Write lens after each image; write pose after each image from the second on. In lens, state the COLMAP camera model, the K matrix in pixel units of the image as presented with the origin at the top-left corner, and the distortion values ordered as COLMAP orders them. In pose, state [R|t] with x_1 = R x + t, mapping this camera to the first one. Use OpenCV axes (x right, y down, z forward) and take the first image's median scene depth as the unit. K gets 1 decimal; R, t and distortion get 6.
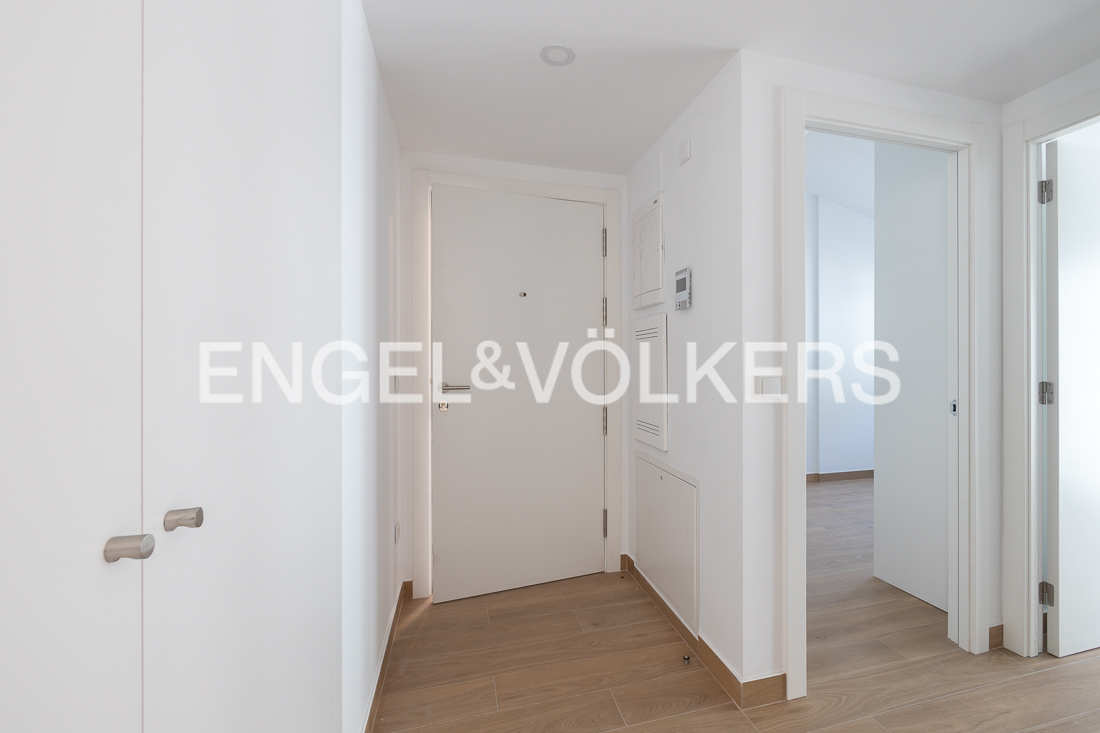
lens RADIAL K [[574.7, 0, 550.6], [0, 574.7, 363.8], [0, 0, 1]] dist [-0.002705, 0.000534]
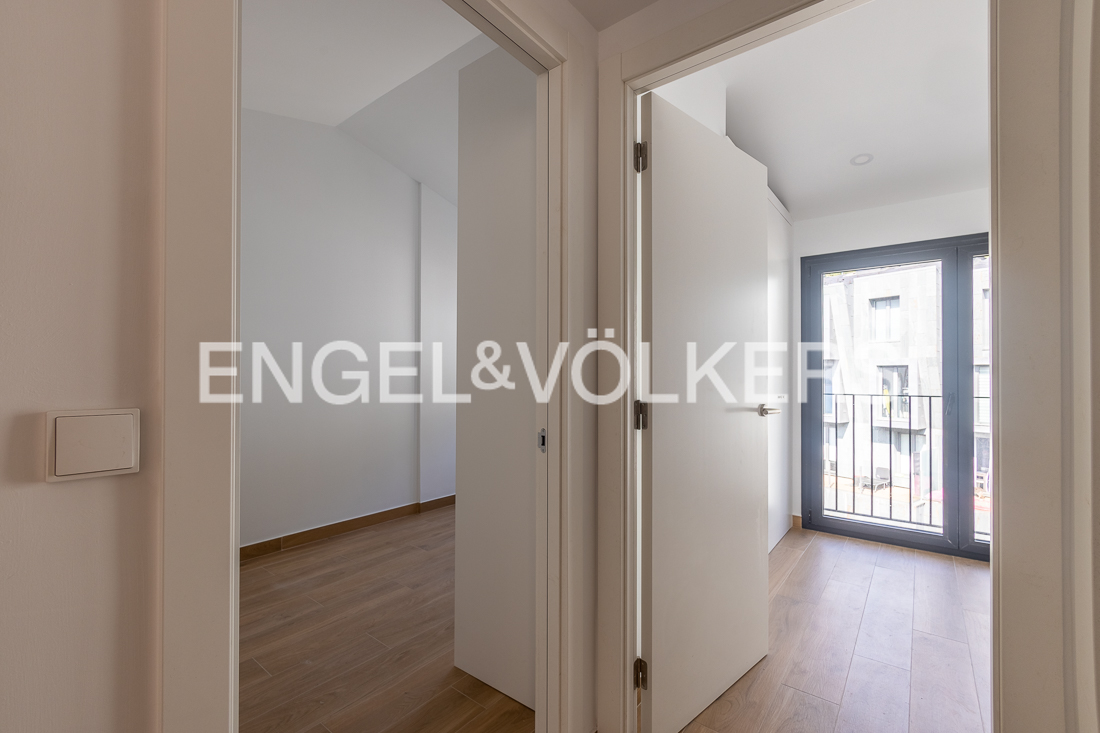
lens RADIAL K [[494.1, 0, 553.7], [0, 494.1, 365.0], [0, 0, 1]] dist [-0.000273, -0.000234]
pose [[0.816215, 0.015776, 0.577533, 0.370992], [-0.003695, 0.999749, -0.022088, -0.001058], [-0.577737, 0.015894, 0.816069, 0.508722]]
